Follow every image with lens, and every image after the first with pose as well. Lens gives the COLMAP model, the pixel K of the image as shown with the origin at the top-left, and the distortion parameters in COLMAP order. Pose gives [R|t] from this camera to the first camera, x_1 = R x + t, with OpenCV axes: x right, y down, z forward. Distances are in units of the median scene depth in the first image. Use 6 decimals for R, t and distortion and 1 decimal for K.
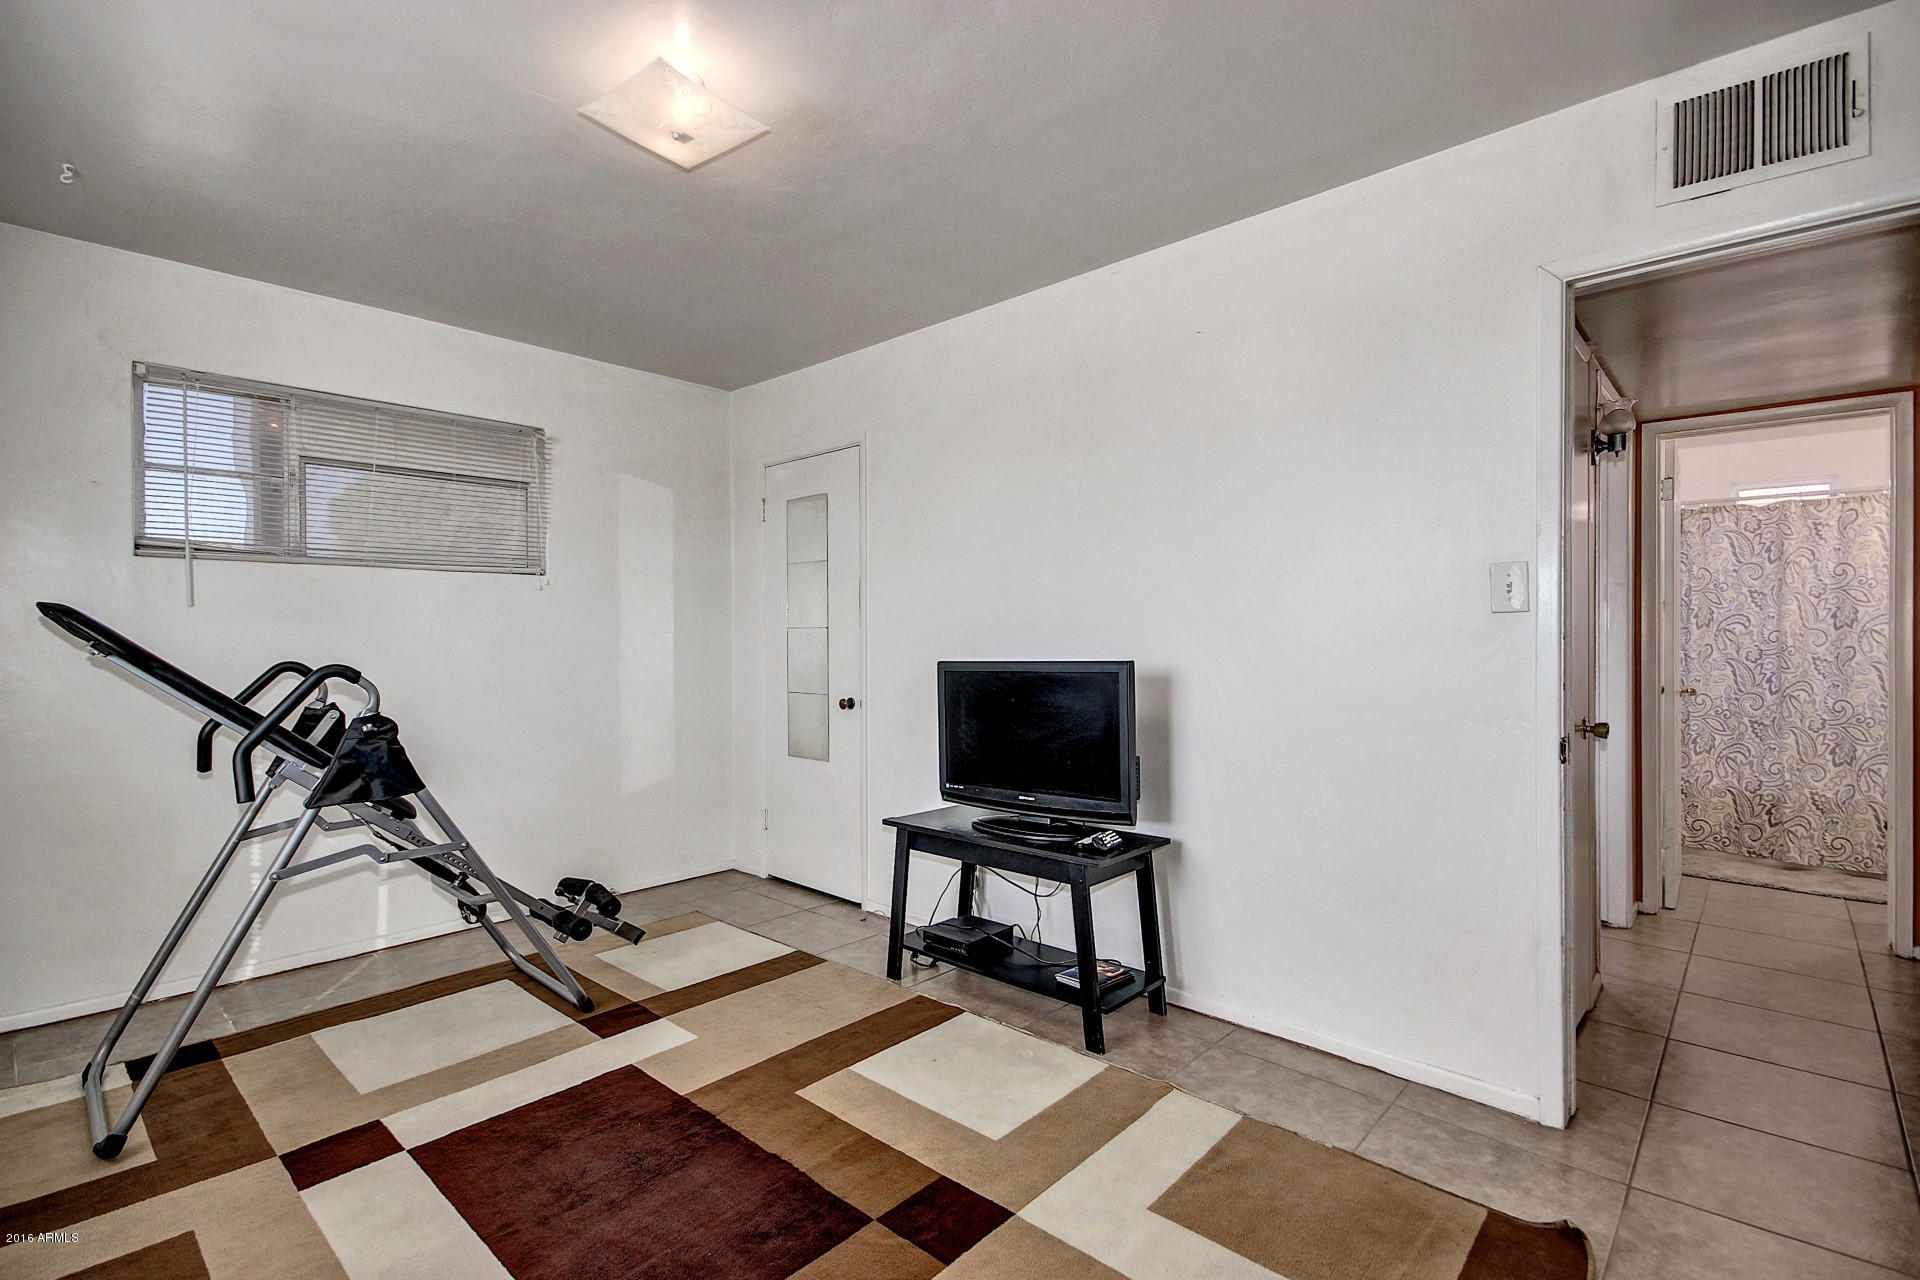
lens RADIAL K [[889.7, 0, 976.4], [0, 889.7, 644.0], [0, 0, 1]] dist [0.001998, -0.001668]
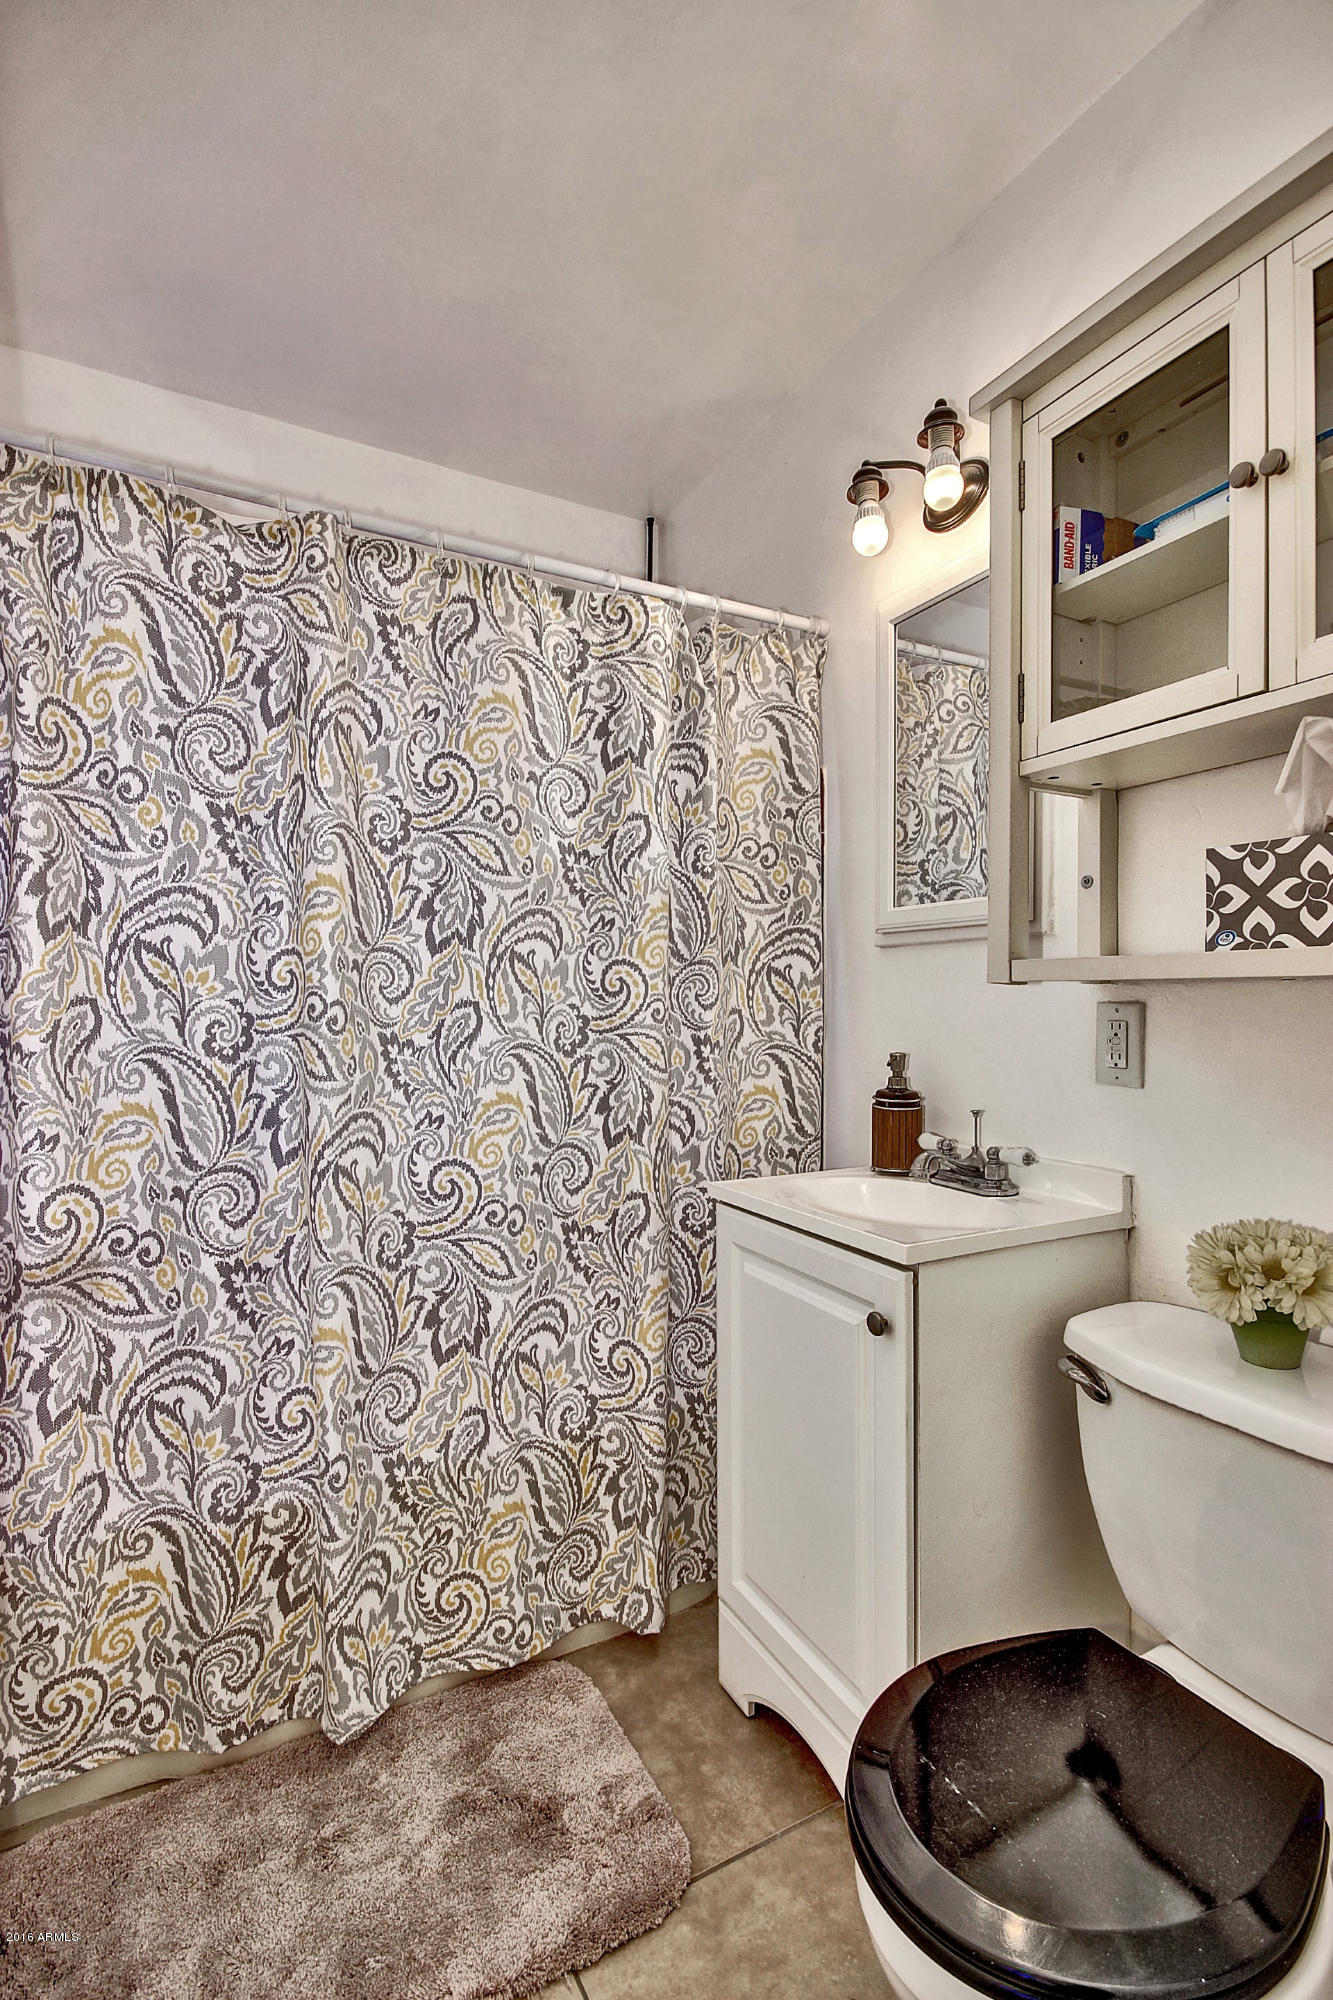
lens RADIAL K [[926.8, 0, 680.6], [0, 926.8, 1008.9], [0, 0, 1]] dist [0.001998, -0.001668]
pose [[0.337028, -0.009190, 0.941450, 0.642586], [0.013716, 0.999894, 0.004850, 0.004882], [-0.941395, 0.011278, 0.337119, 0.763608]]
